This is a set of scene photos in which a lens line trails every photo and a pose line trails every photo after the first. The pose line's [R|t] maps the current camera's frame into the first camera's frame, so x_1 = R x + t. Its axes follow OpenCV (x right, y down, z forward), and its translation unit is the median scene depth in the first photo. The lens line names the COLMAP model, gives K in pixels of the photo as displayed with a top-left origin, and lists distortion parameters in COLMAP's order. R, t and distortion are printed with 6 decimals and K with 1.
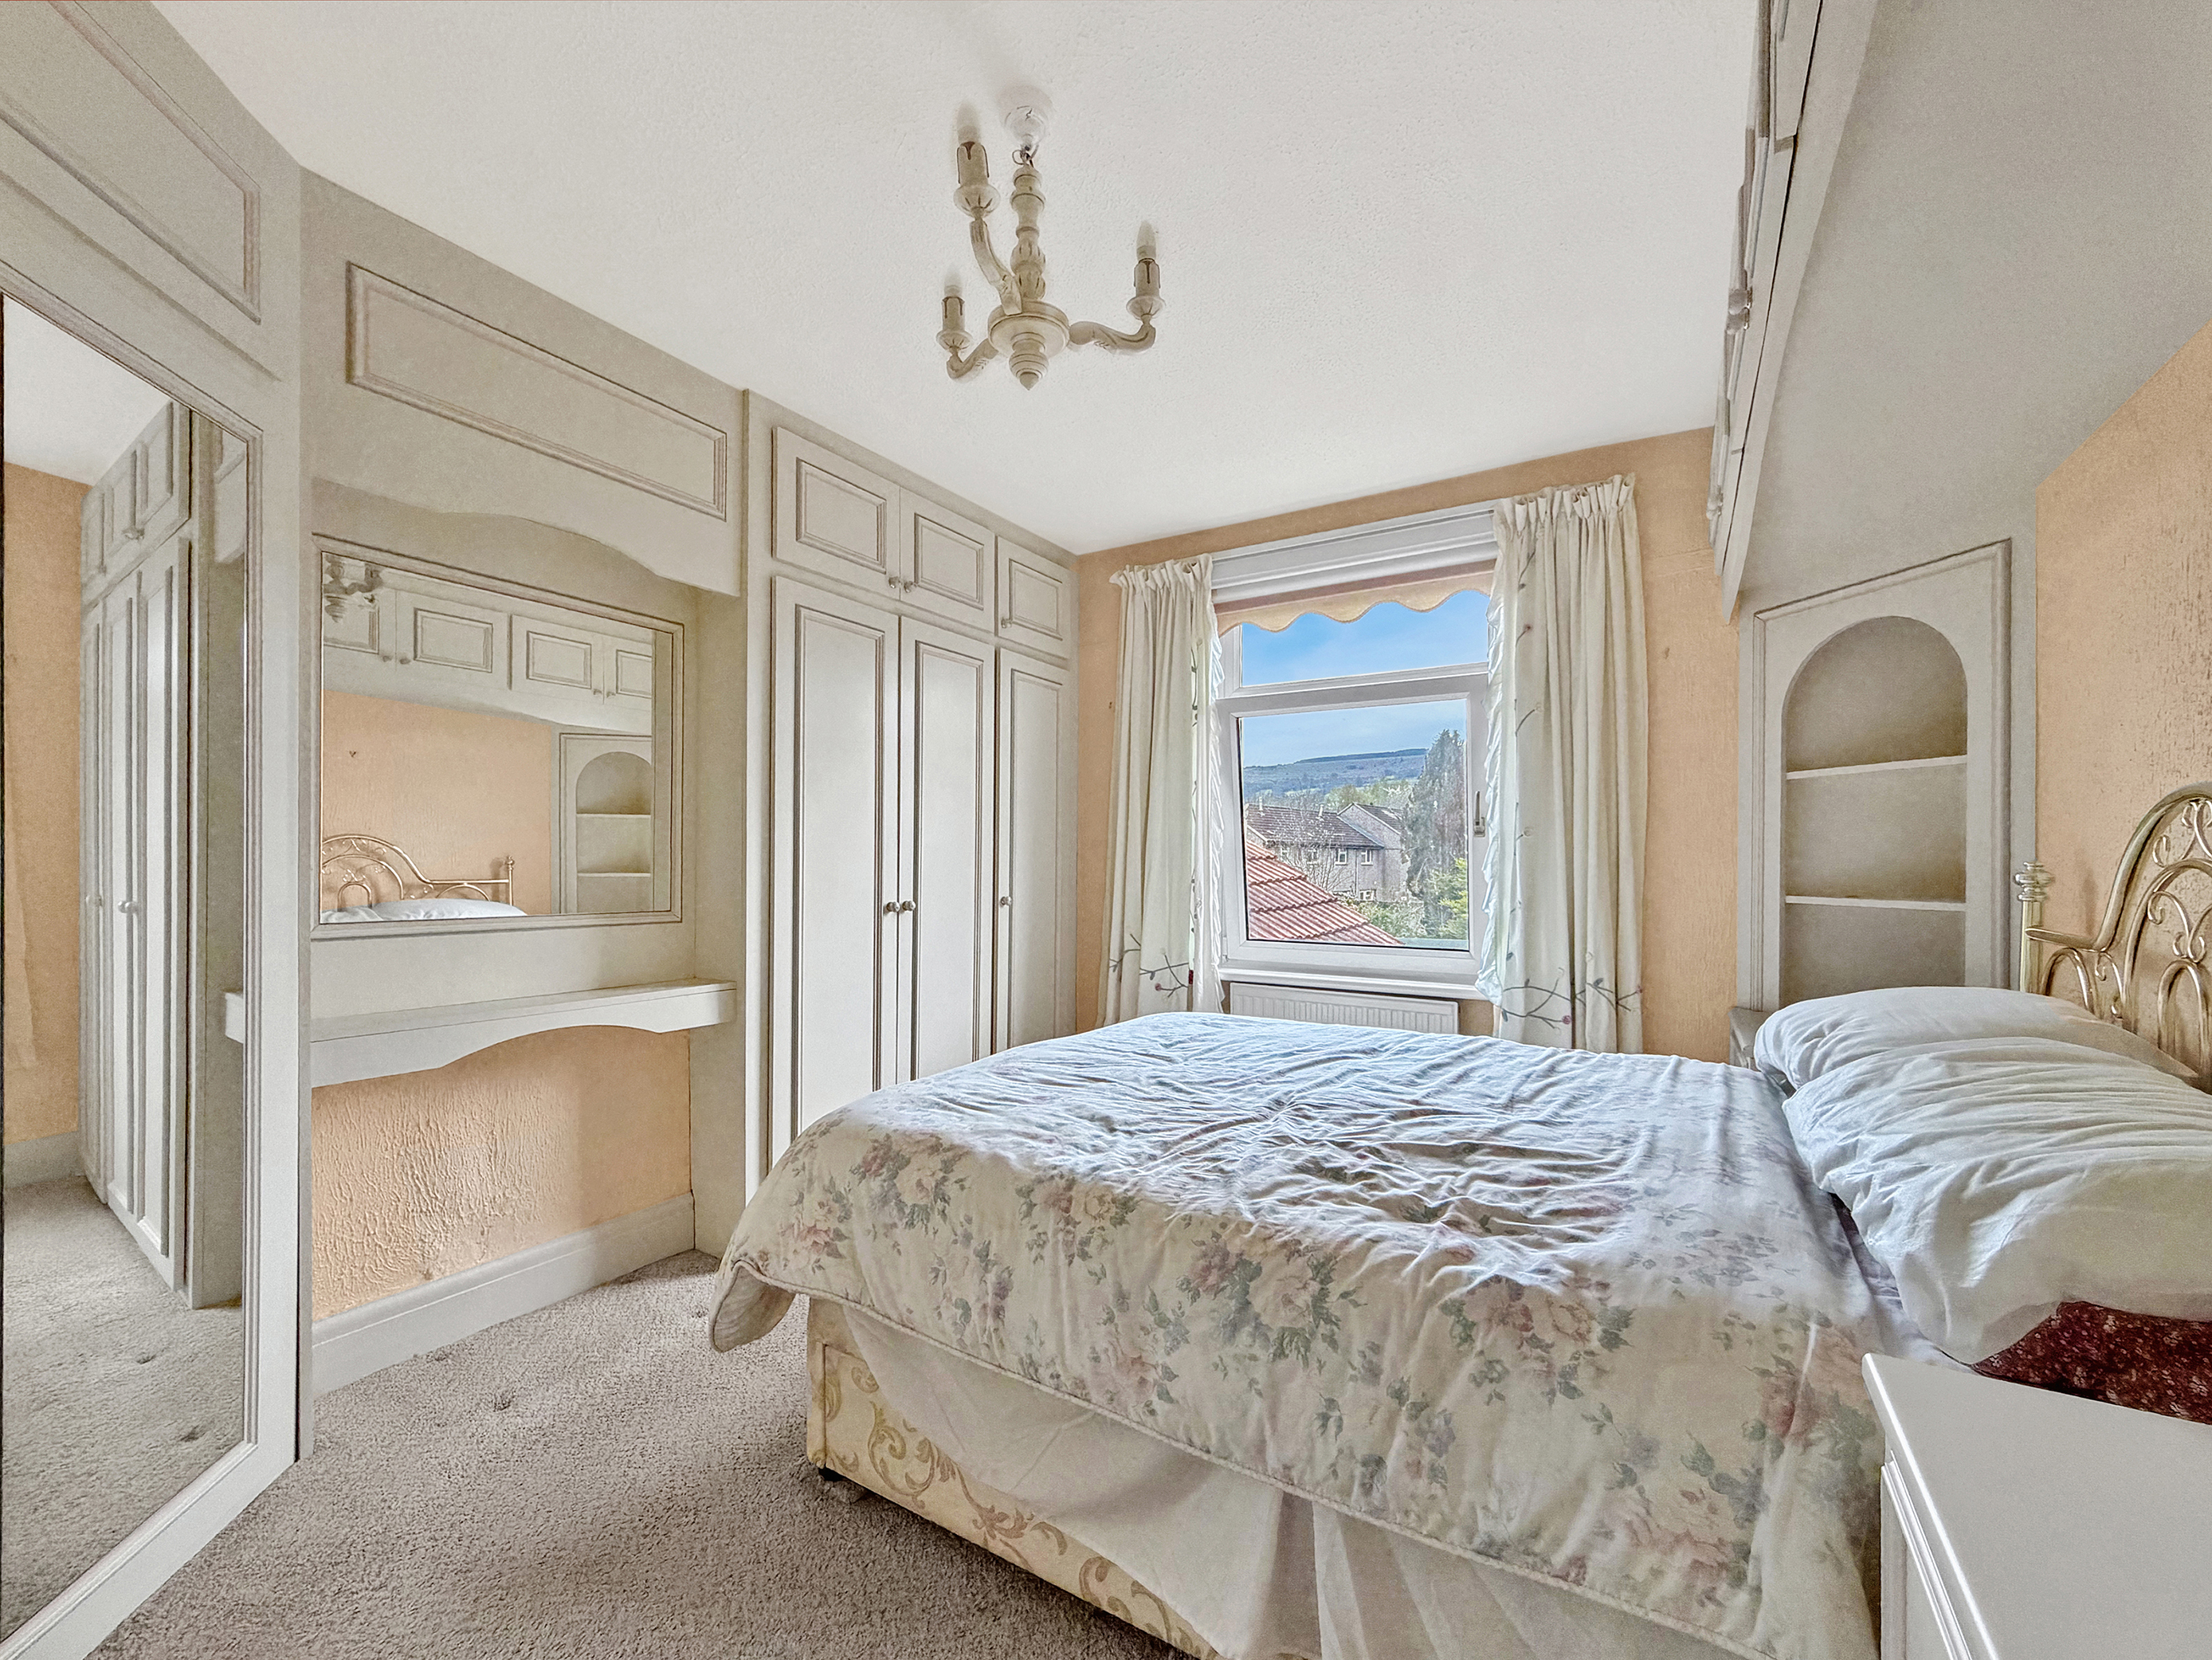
lens RADIAL K [[902.4, 0, 1105.0], [0, 902.4, 853.1], [0, 0, 1]] dist [-0.001787, -0.000539]
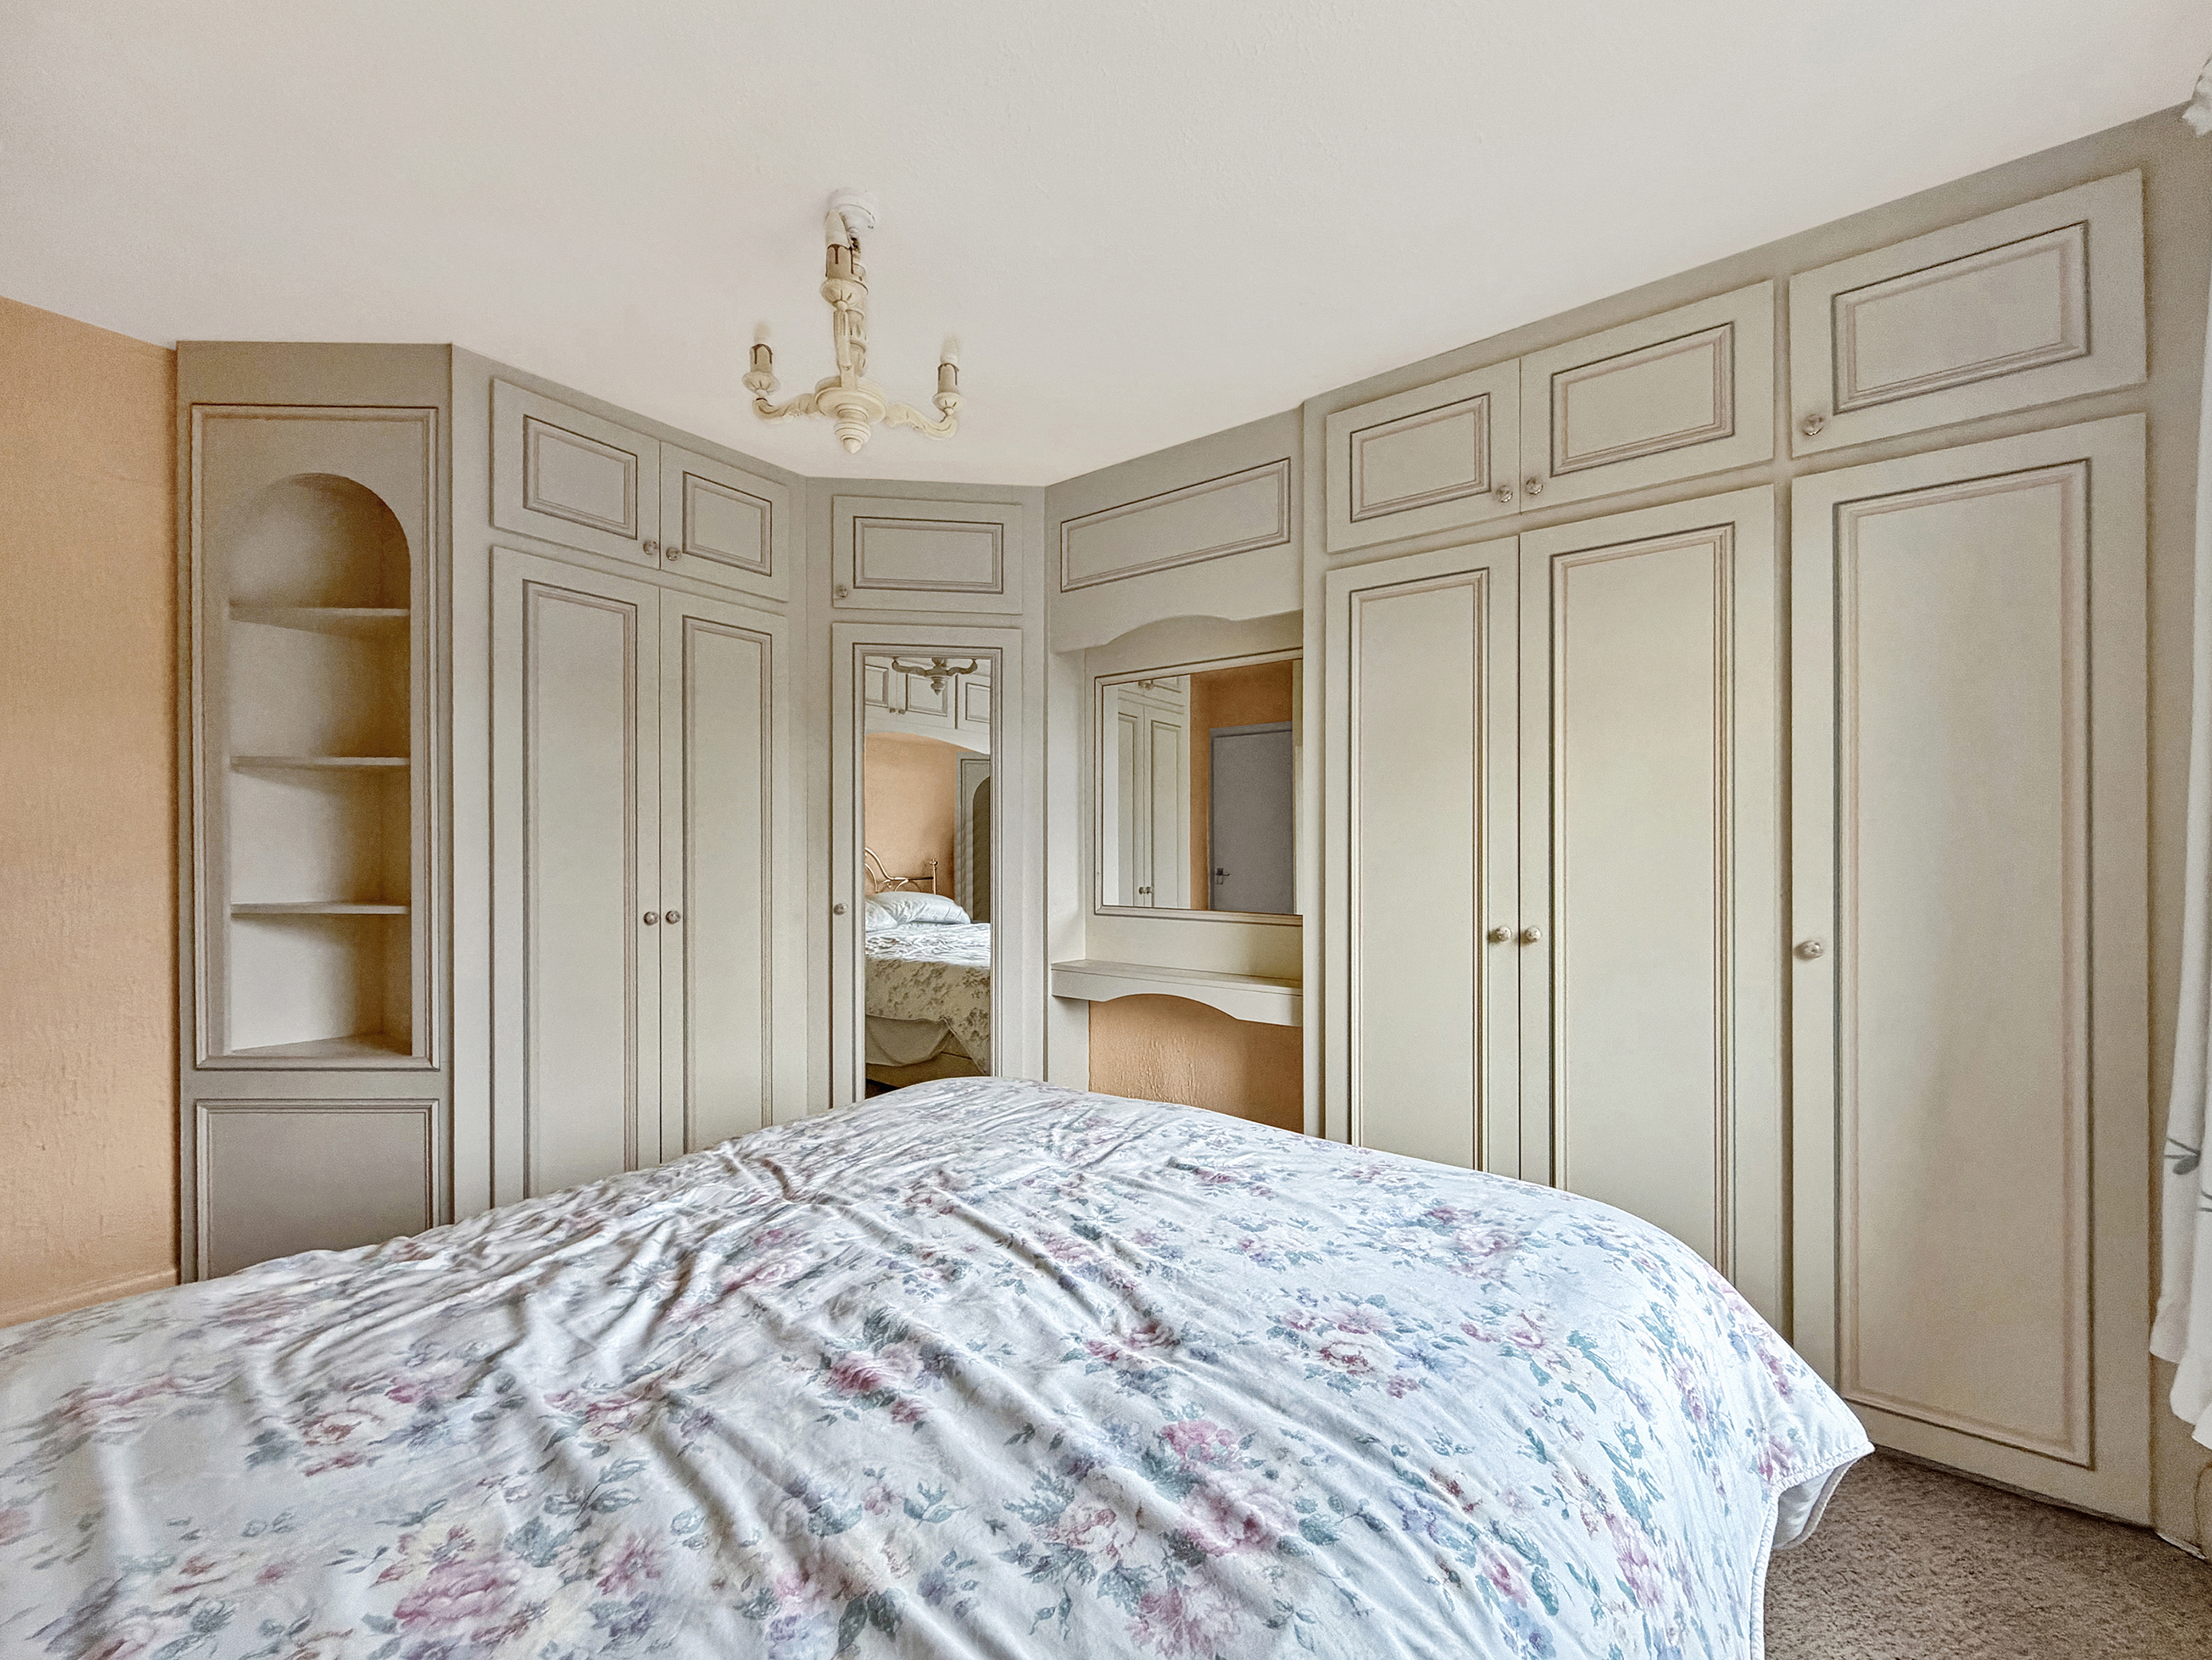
lens RADIAL K [[891.6, 0, 1092.3], [0, 891.6, 840.1], [0, 0, 1]] dist [-0.000796, -0.000208]
pose [[-0.084361, -0.021216, -0.996209, 0.522278], [0.008463, 0.999722, -0.022008, -0.003730], [0.996399, -0.010287, -0.084158, 0.730945]]
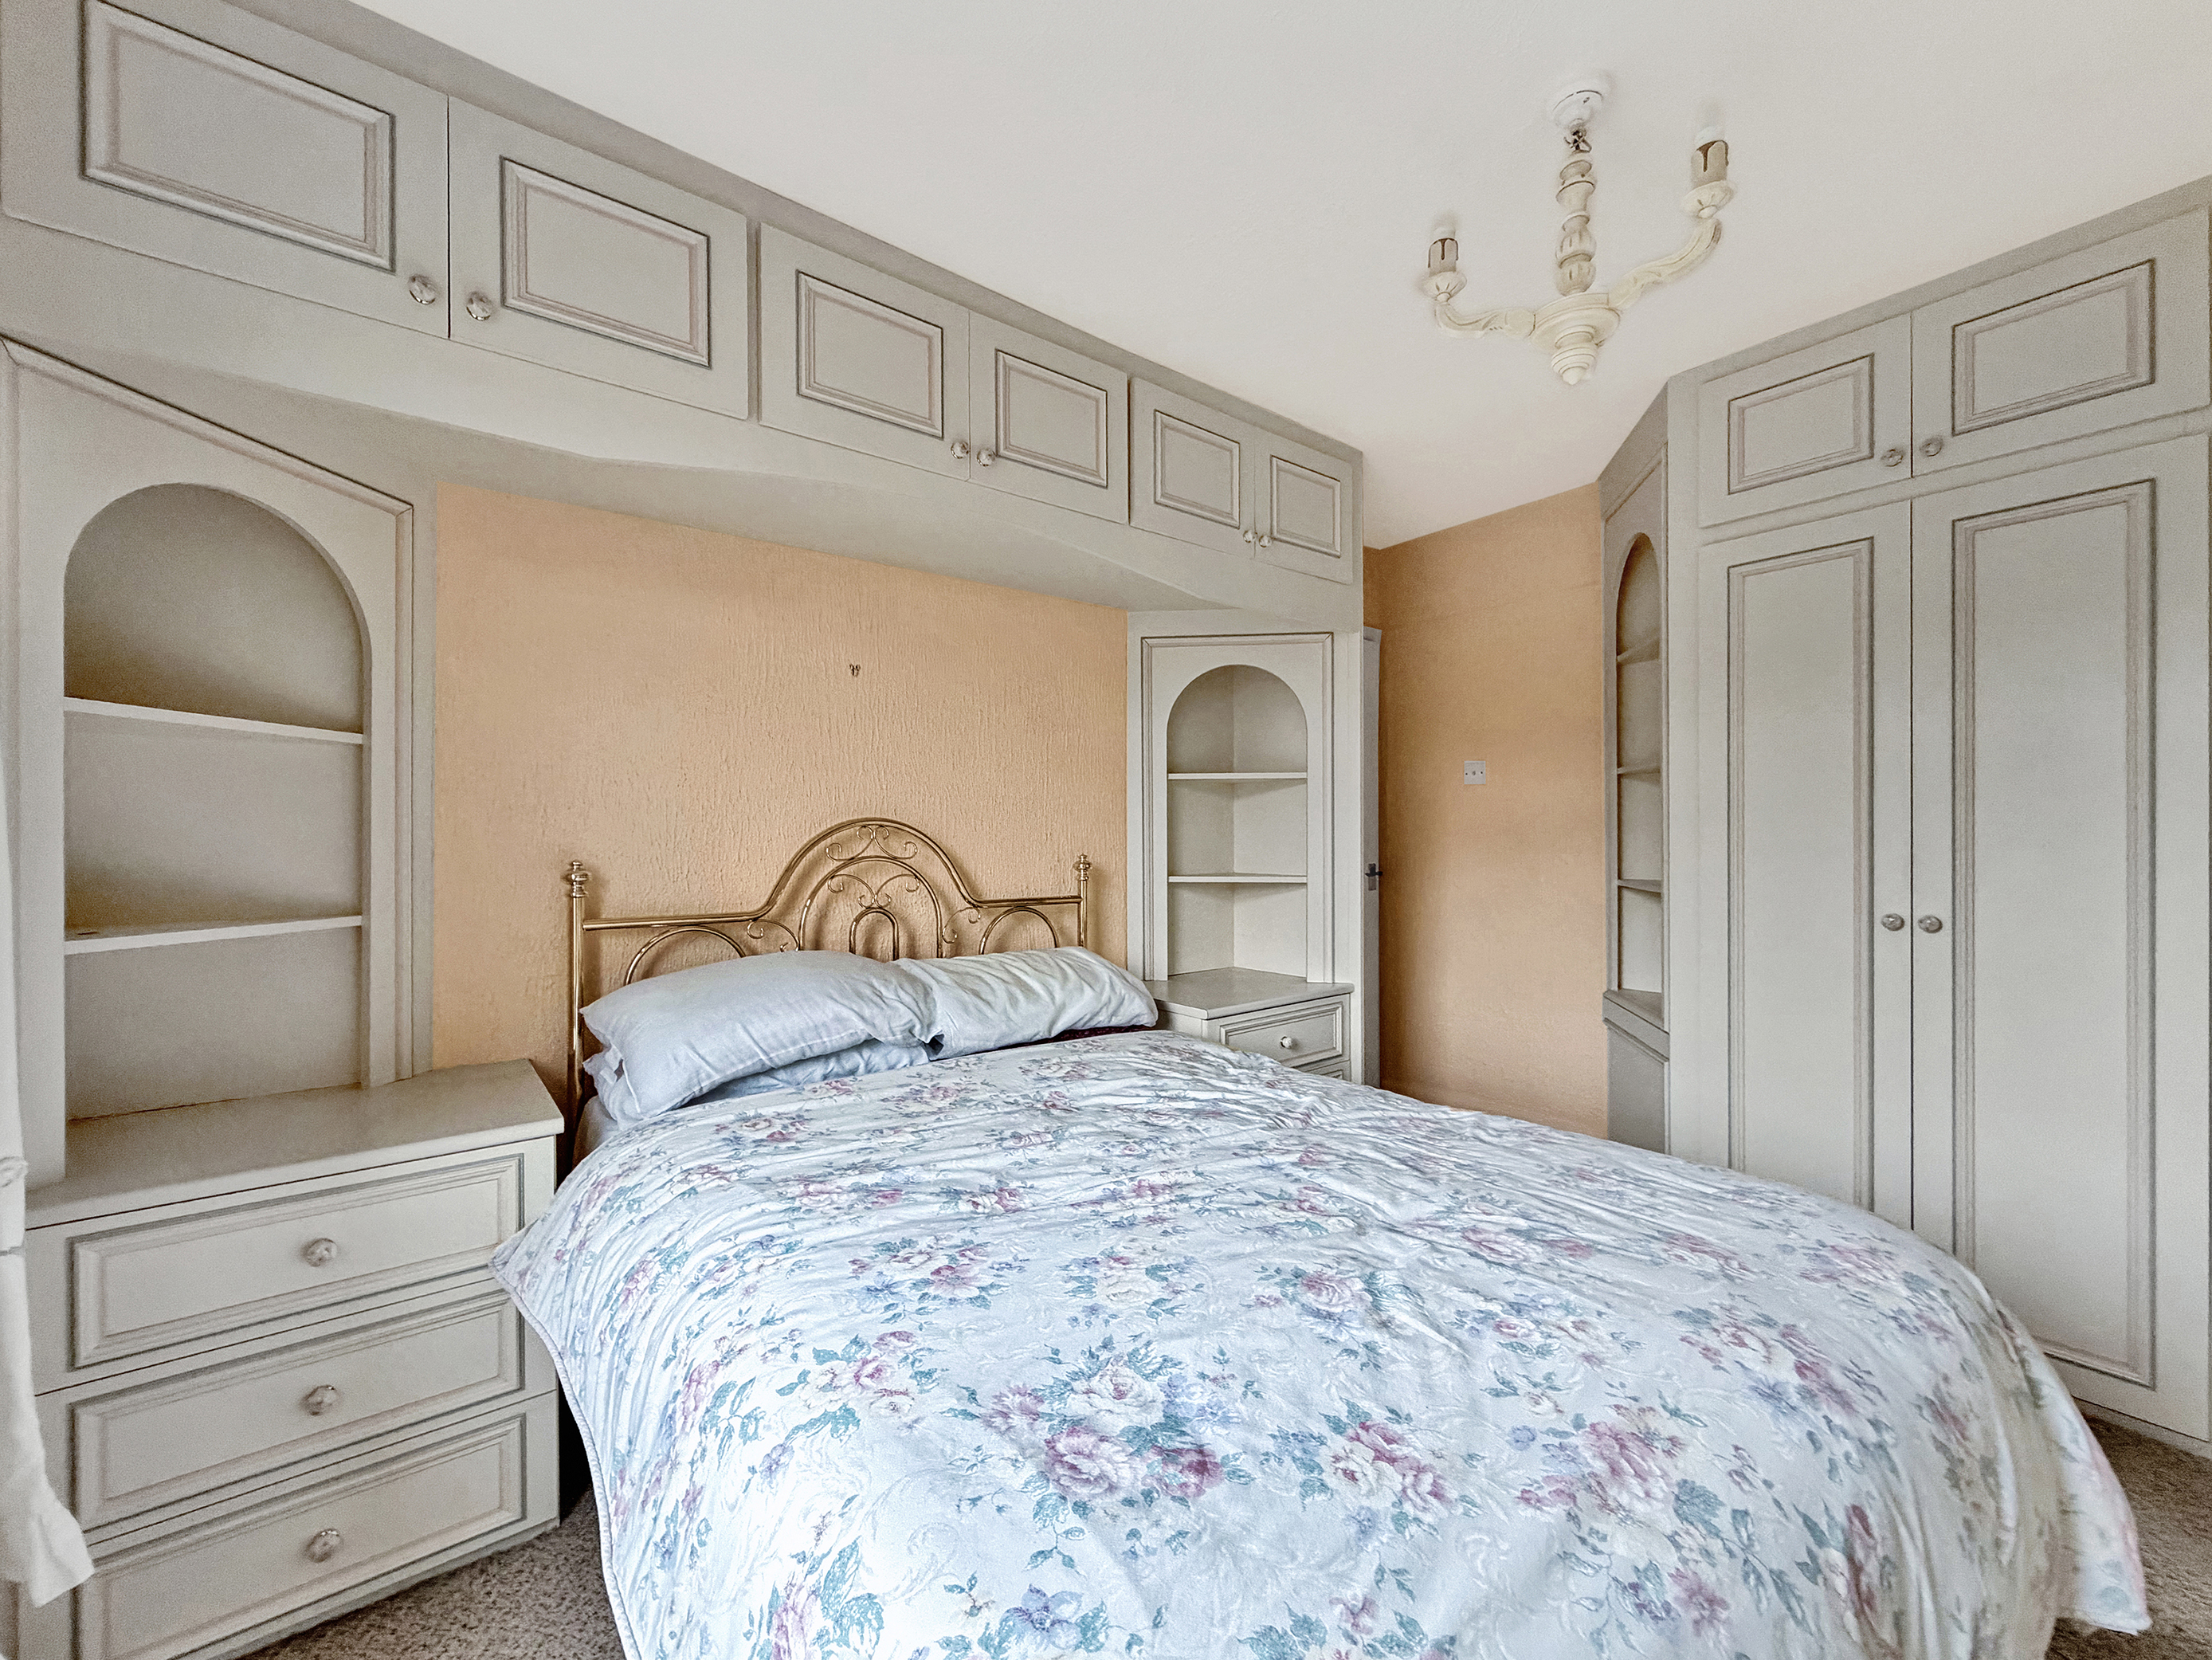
lens RADIAL K [[891.6, 0, 1092.3], [0, 891.6, 840.1], [0, 0, 1]] dist [-0.000796, -0.000208]
pose [[-0.938526, -0.001005, 0.345206, 0.048438], [-0.002975, 0.999982, -0.005177, -0.008858], [-0.345195, -0.005885, -0.938513, 1.088111]]
